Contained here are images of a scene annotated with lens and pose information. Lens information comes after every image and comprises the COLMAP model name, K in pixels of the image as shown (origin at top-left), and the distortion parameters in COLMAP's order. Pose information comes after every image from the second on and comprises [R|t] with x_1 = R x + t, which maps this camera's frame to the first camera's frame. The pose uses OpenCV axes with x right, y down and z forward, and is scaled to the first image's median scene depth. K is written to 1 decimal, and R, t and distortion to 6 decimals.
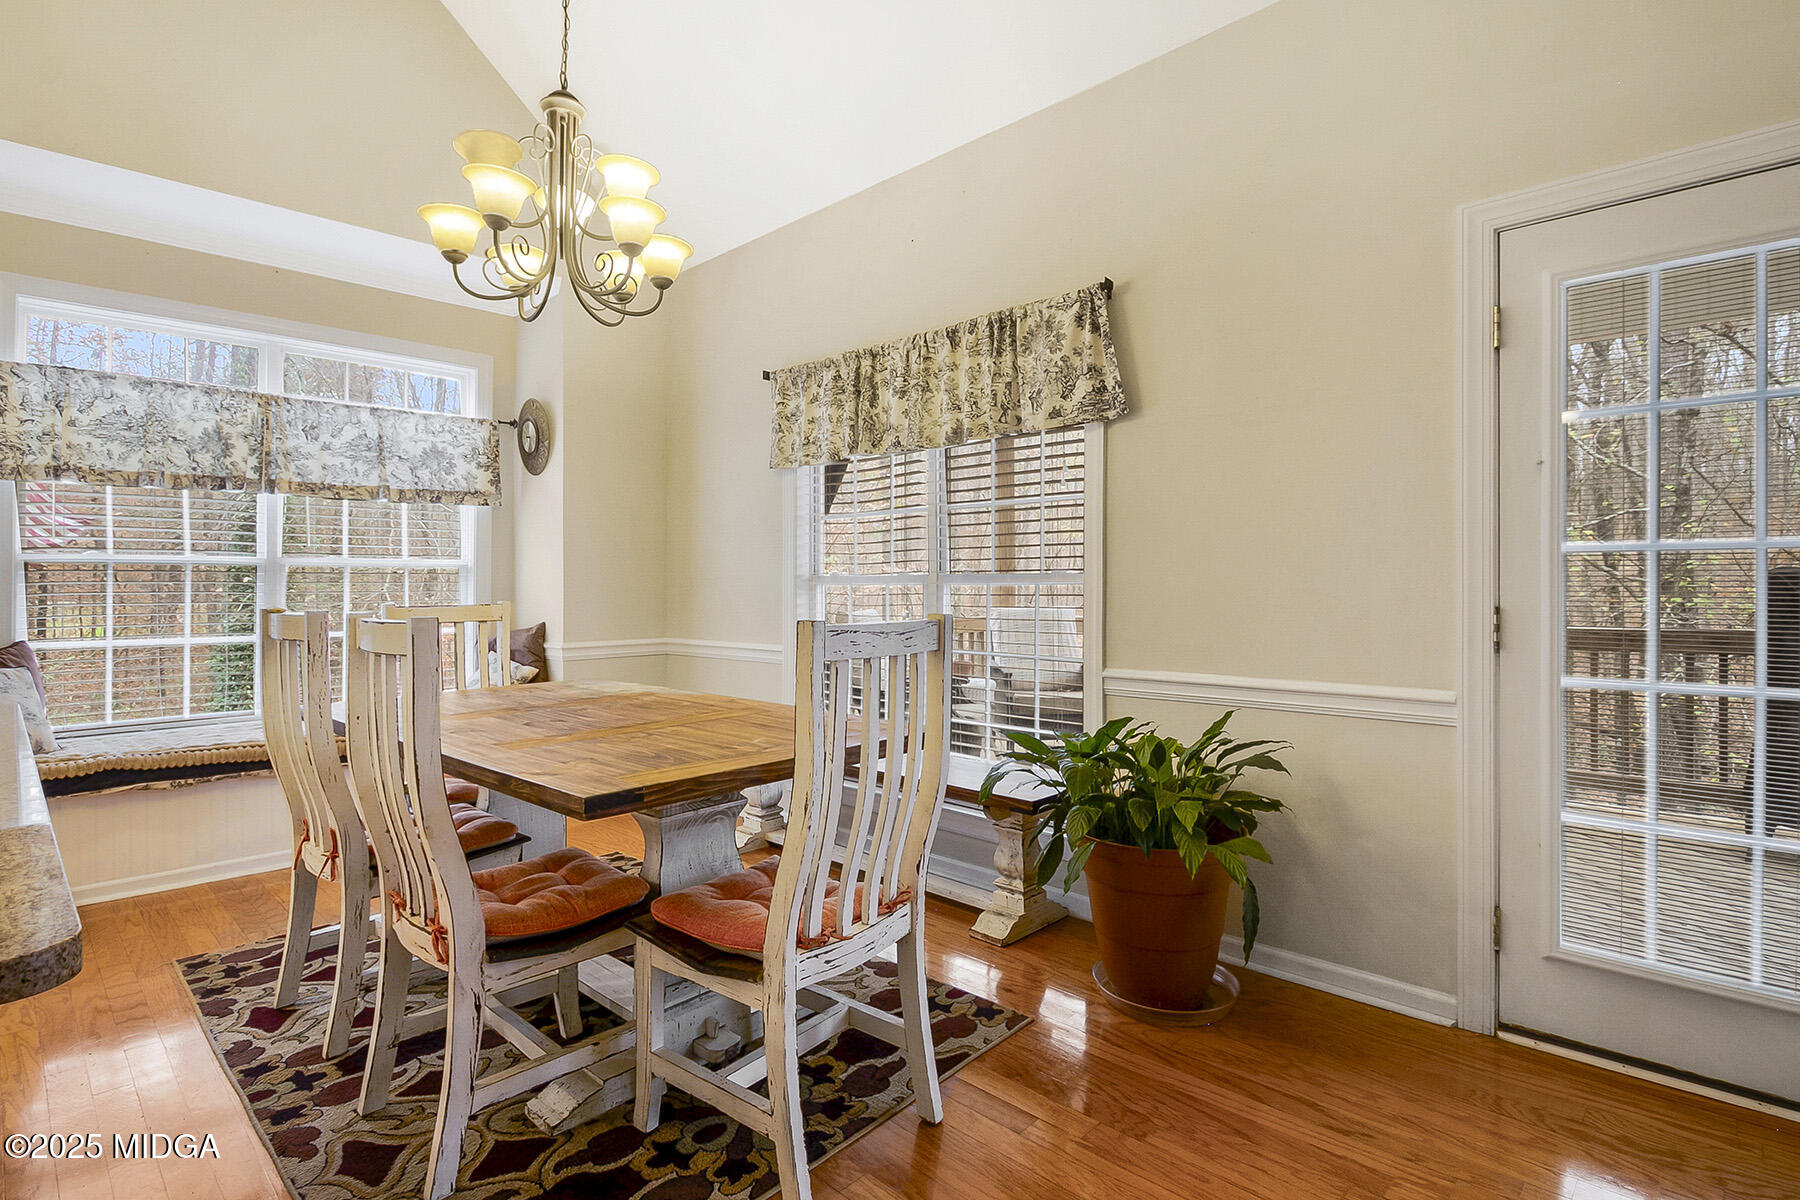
lens RADIAL K [[905.9, 0, 901.0], [0, 905.9, 587.3], [0, 0, 1]] dist [-0.002010, -0.000725]
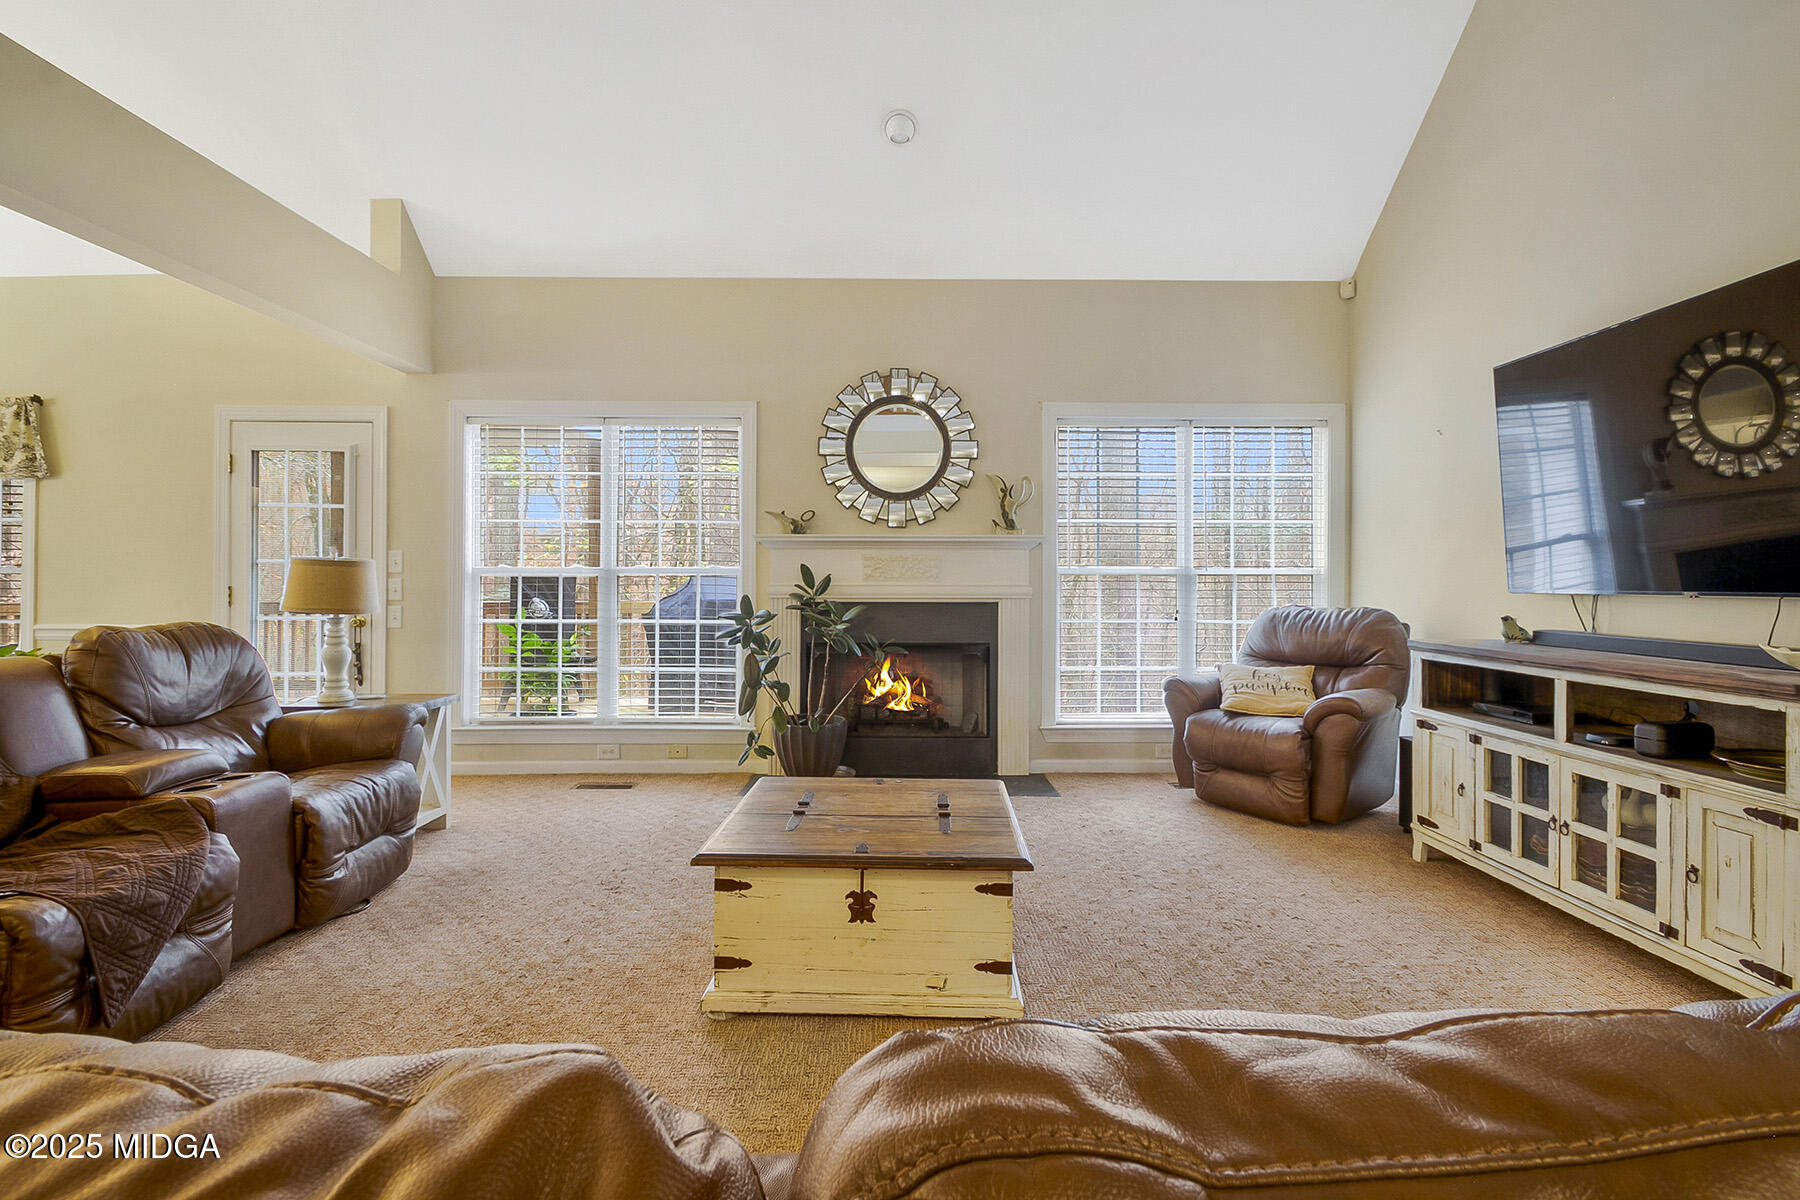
lens RADIAL K [[864.6, 0, 910.7], [0, 864.6, 579.2], [0, 0, 1]] dist [0.003201, -0.012285]
pose [[0.702204, 0.009040, 0.711918, 0.177597], [-0.006857, 0.999959, -0.005934, 0.002464], [-0.711943, -0.000715, 0.702237, -0.956184]]
